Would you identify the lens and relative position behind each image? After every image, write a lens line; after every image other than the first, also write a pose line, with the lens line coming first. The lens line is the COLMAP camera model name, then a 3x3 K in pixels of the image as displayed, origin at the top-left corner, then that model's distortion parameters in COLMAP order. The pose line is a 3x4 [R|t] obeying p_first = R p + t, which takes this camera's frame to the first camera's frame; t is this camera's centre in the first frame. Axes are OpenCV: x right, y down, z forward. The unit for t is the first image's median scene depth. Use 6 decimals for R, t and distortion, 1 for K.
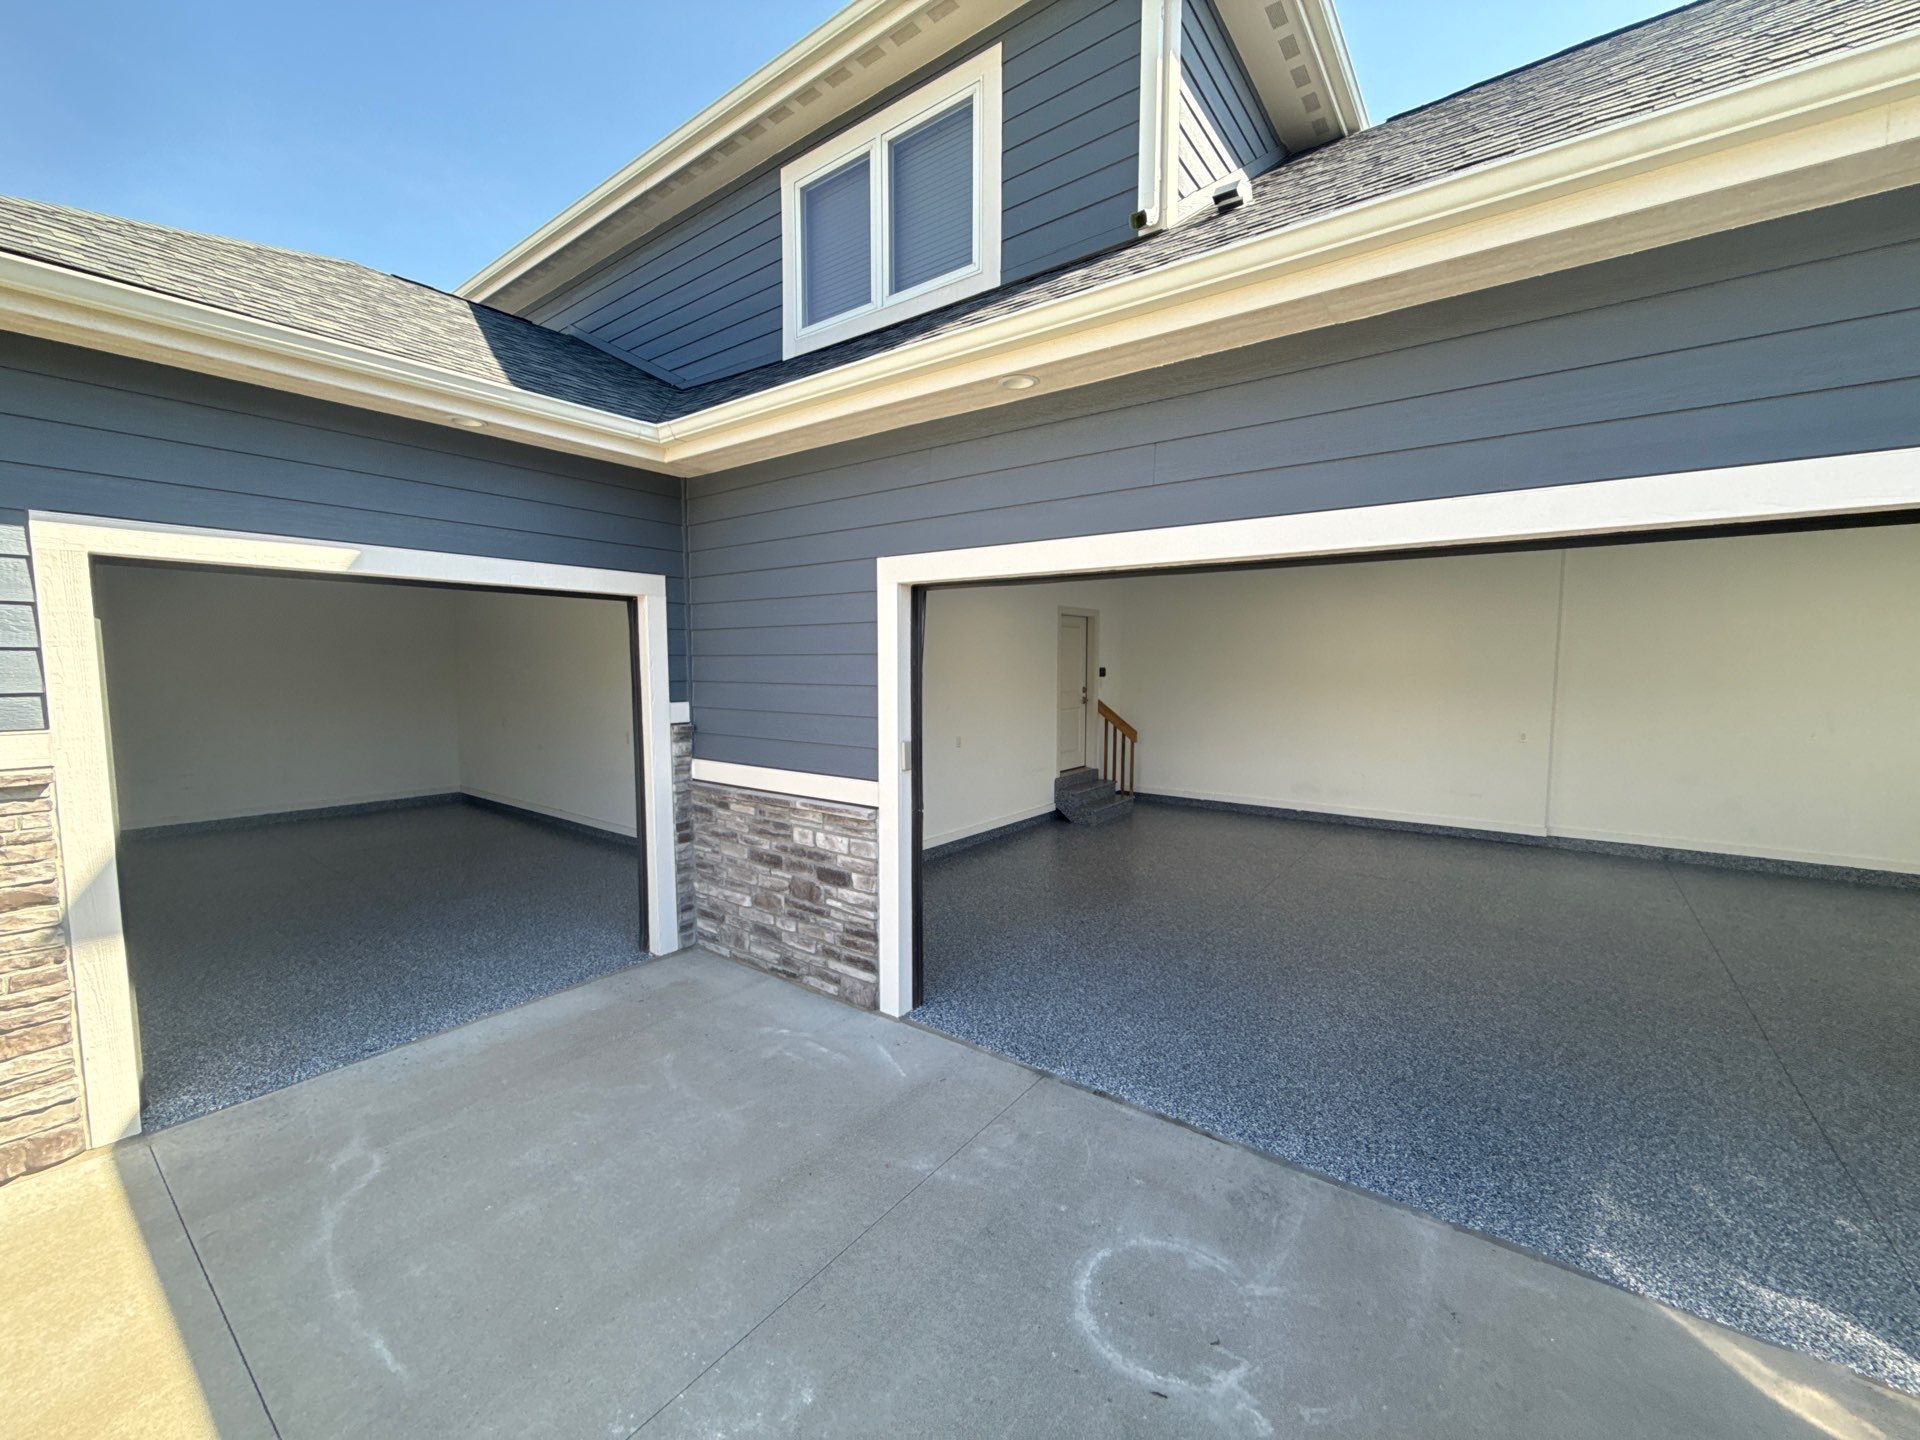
lens RADIAL K [[775.3, 0, 960.4], [0, 775.3, 726.3], [0, 0, 1]] dist [0.001009, 0.000283]
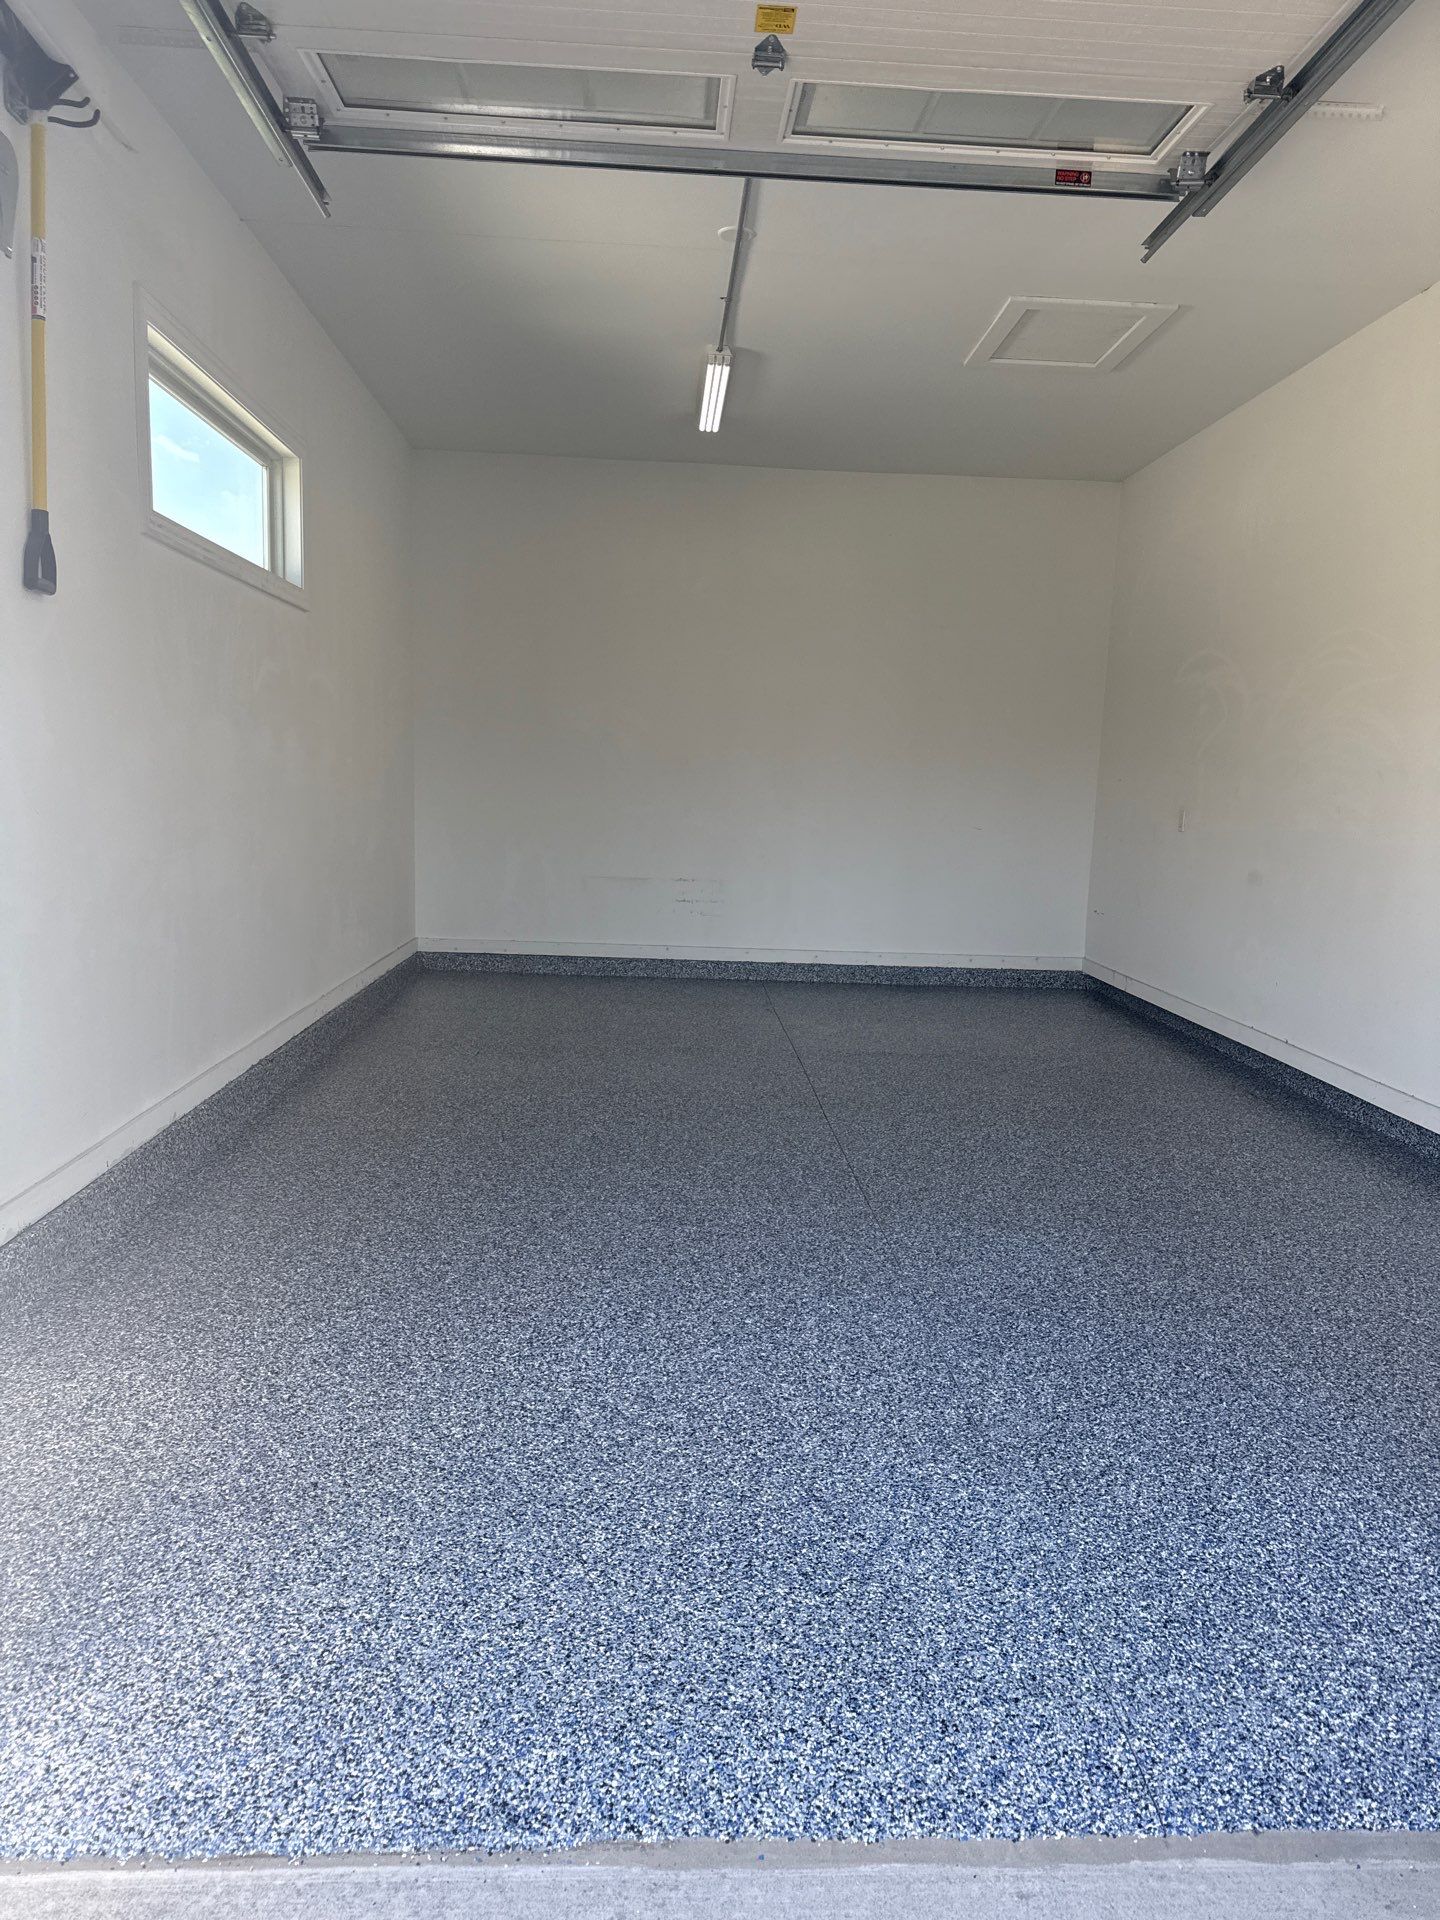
lens RADIAL K [[1361.0, 0, 708.9], [0, 1361.0, 954.5], [0, 0, 1]] dist [0.062618, -0.079312]
pose [[0.637866, 0.115985, -0.761363, -0.405515], [-0.093173, 0.992955, 0.073205, 0.093144], [0.764490, 0.024244, 0.644179, 0.751283]]
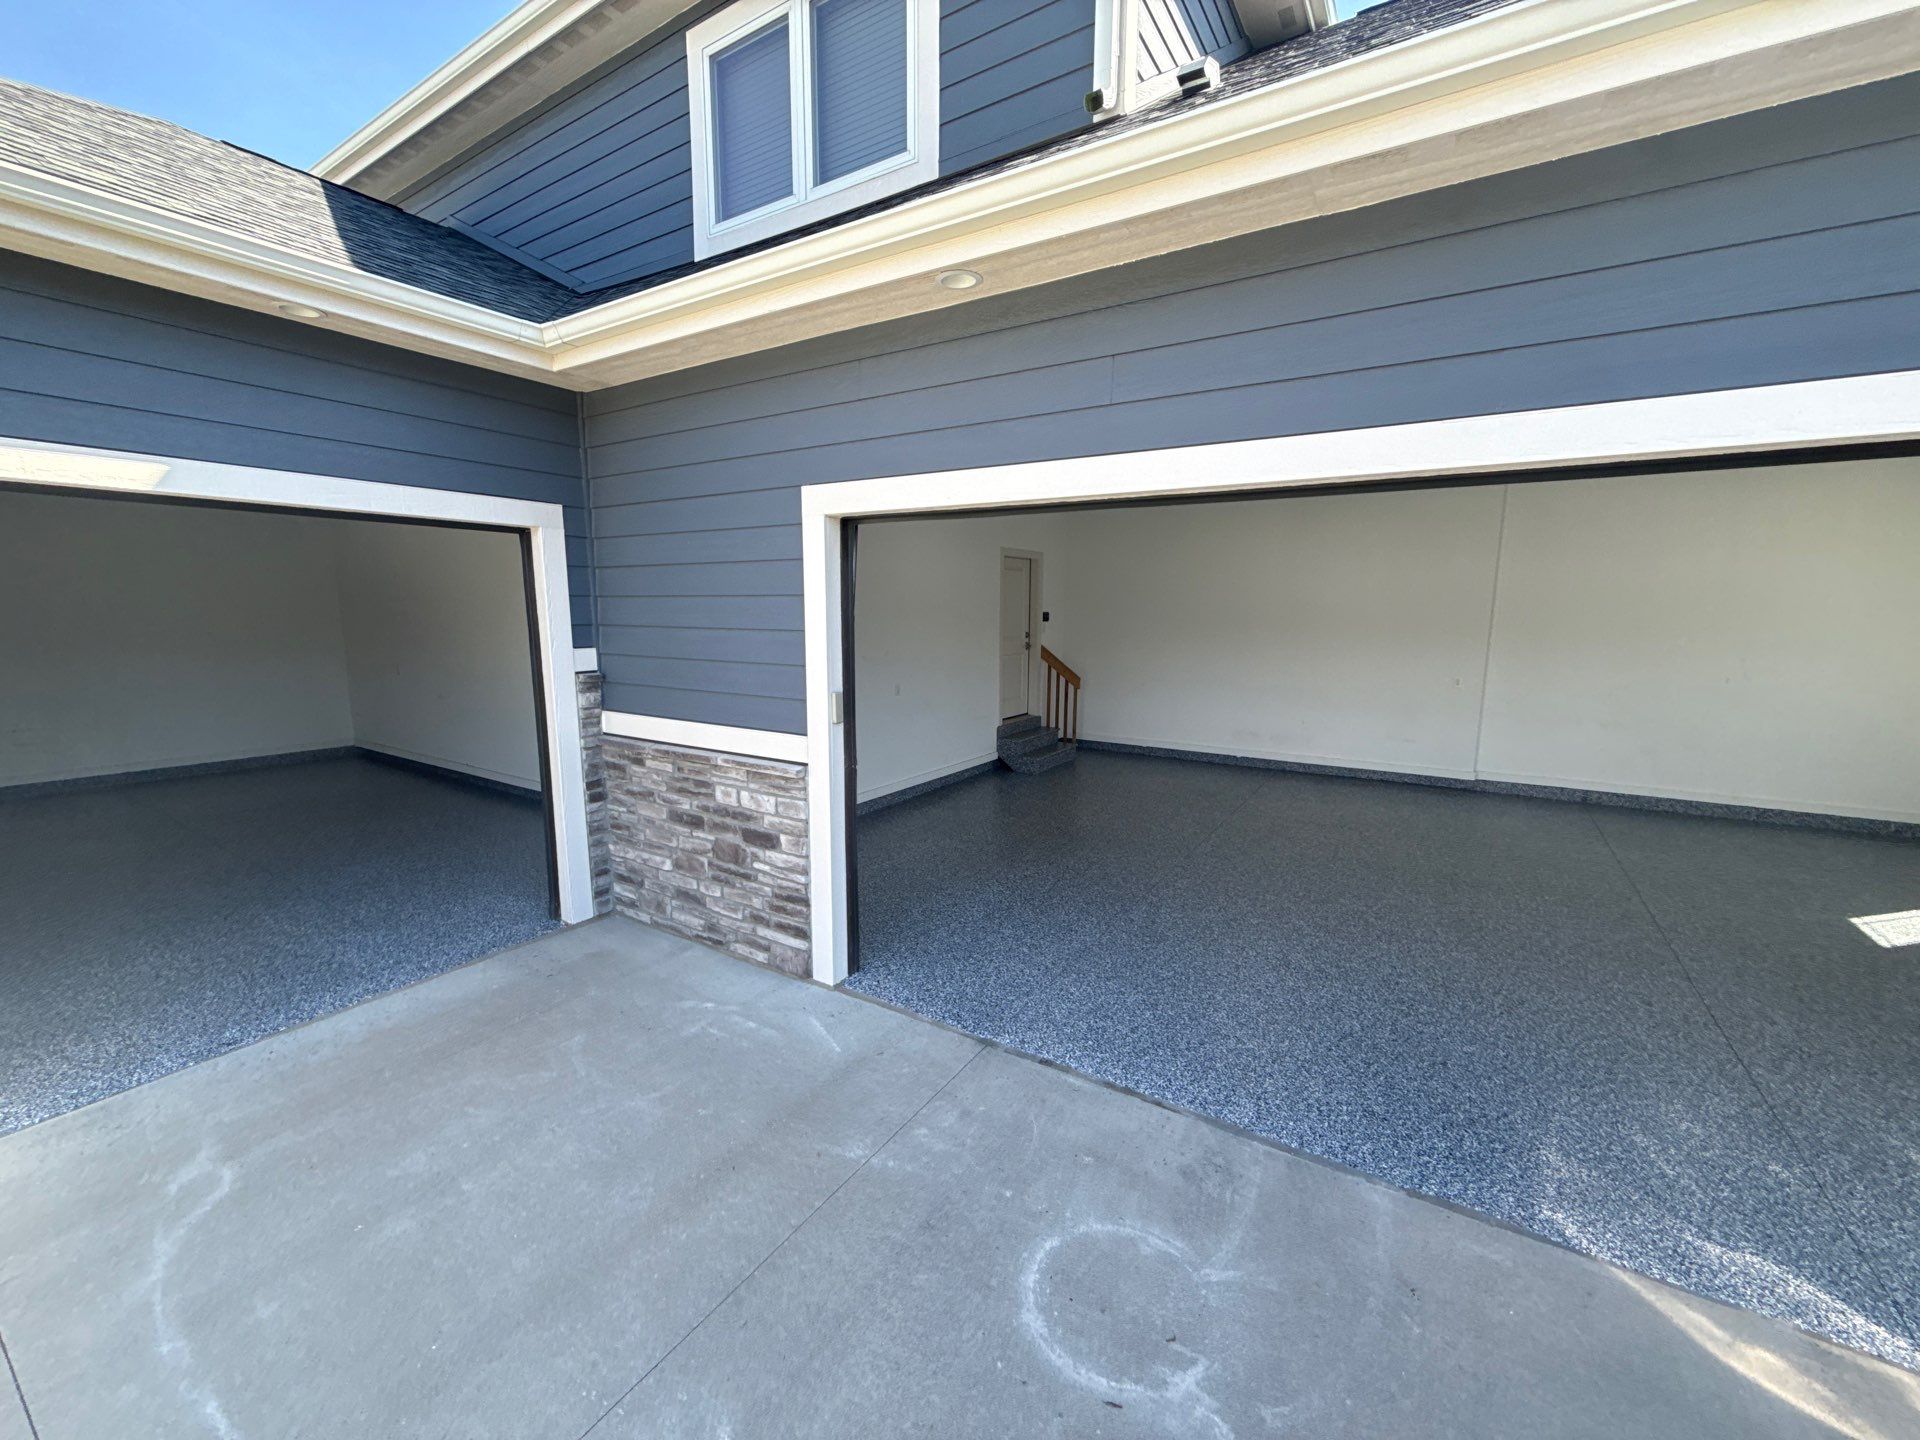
lens RADIAL K [[775.3, 0, 960.4], [0, 775.3, 726.3], [0, 0, 1]] dist [0.001009, 0.000283]
pose [[0.997129, -0.006935, 0.075399, 0.006042], [0.001608, 0.997511, 0.070486, -0.004404], [-0.075700, -0.070163, 0.994659, 0.082817]]
